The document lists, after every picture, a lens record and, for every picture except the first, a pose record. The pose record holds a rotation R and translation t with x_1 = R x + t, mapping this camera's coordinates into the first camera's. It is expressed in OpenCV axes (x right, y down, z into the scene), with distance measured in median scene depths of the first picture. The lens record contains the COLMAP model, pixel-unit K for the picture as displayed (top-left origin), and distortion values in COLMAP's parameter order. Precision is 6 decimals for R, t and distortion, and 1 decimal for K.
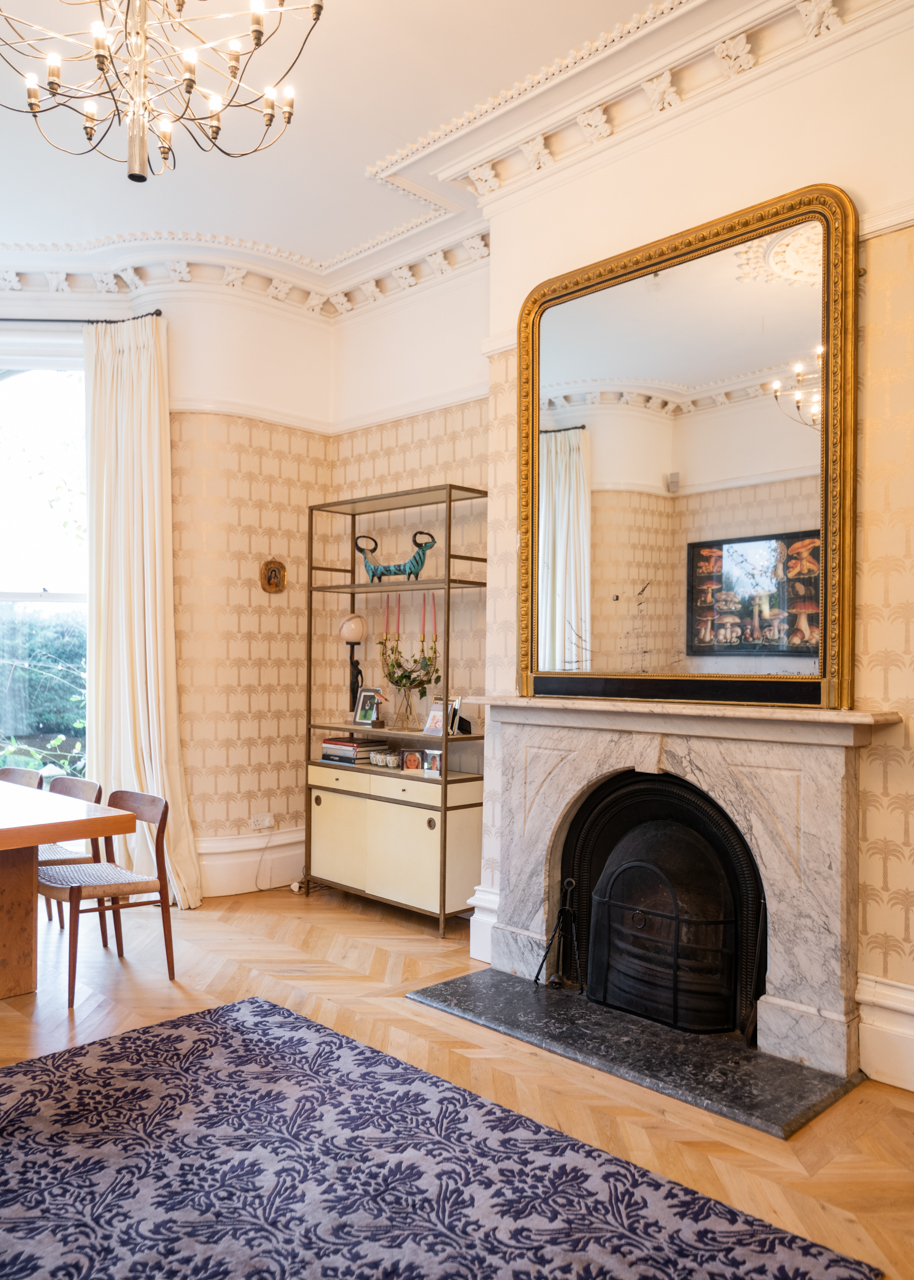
lens RADIAL K [[957.0, 0, 426.4], [0, 957.0, 643.0], [0, 0, 1]] dist [0.007628, -0.000489]
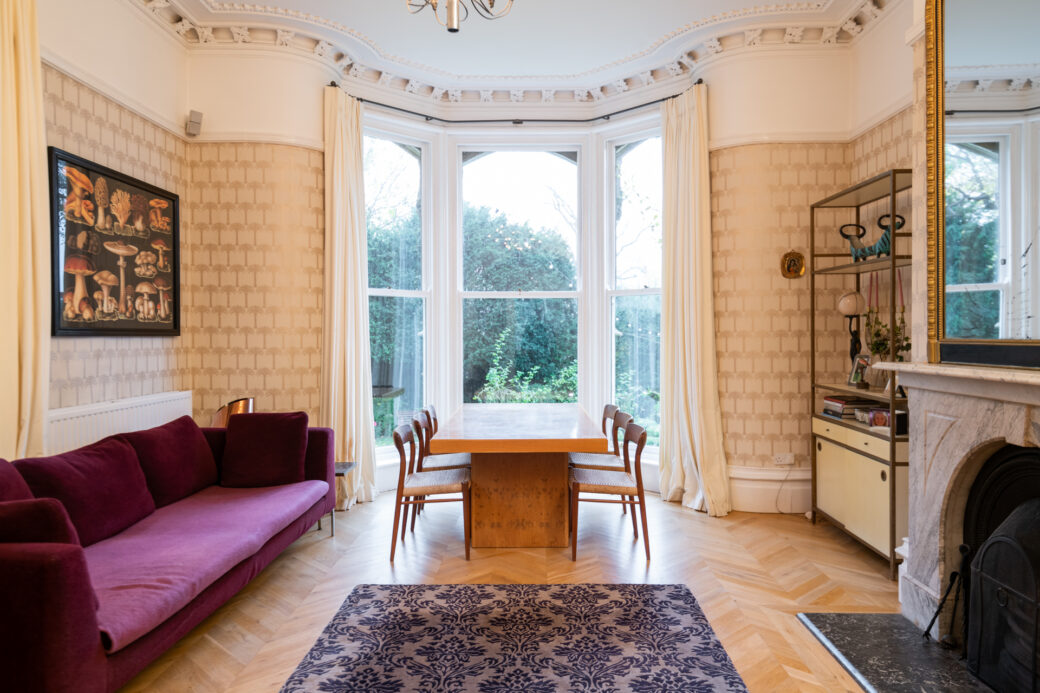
lens RADIAL K [[691.5, 0, 520.7], [0, 691.5, 325.3], [0, 0, 1]] dist [0.005244, -0.002027]
pose [[0.704807, -0.023406, -0.709013, 0.332593], [0.027698, 0.999601, -0.005465, 0.006748], [0.708858, -0.015787, 0.705175, 0.154105]]
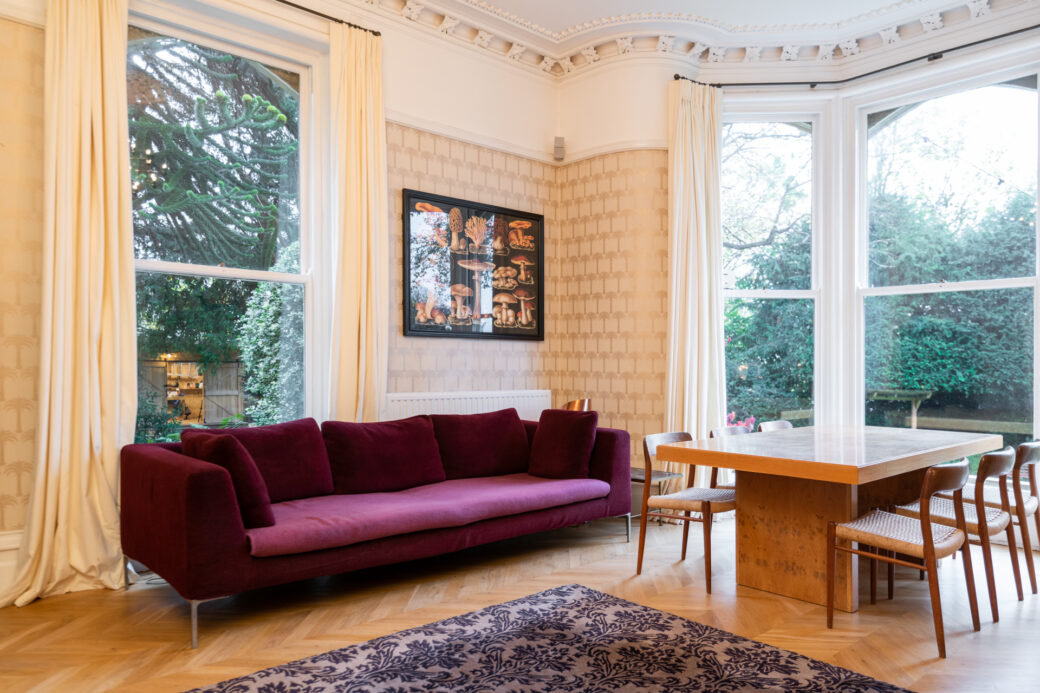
lens RADIAL K [[718.7, 0, 520.0], [0, 718.7, 346.5], [0, 0, 1]] dist [0.009024, 0.000945]
pose [[-0.028064, -0.032197, -0.999087, 0.466756], [0.015361, 0.999349, -0.032637, 0.062214], [0.999488, -0.016263, -0.027551, 0.608994]]
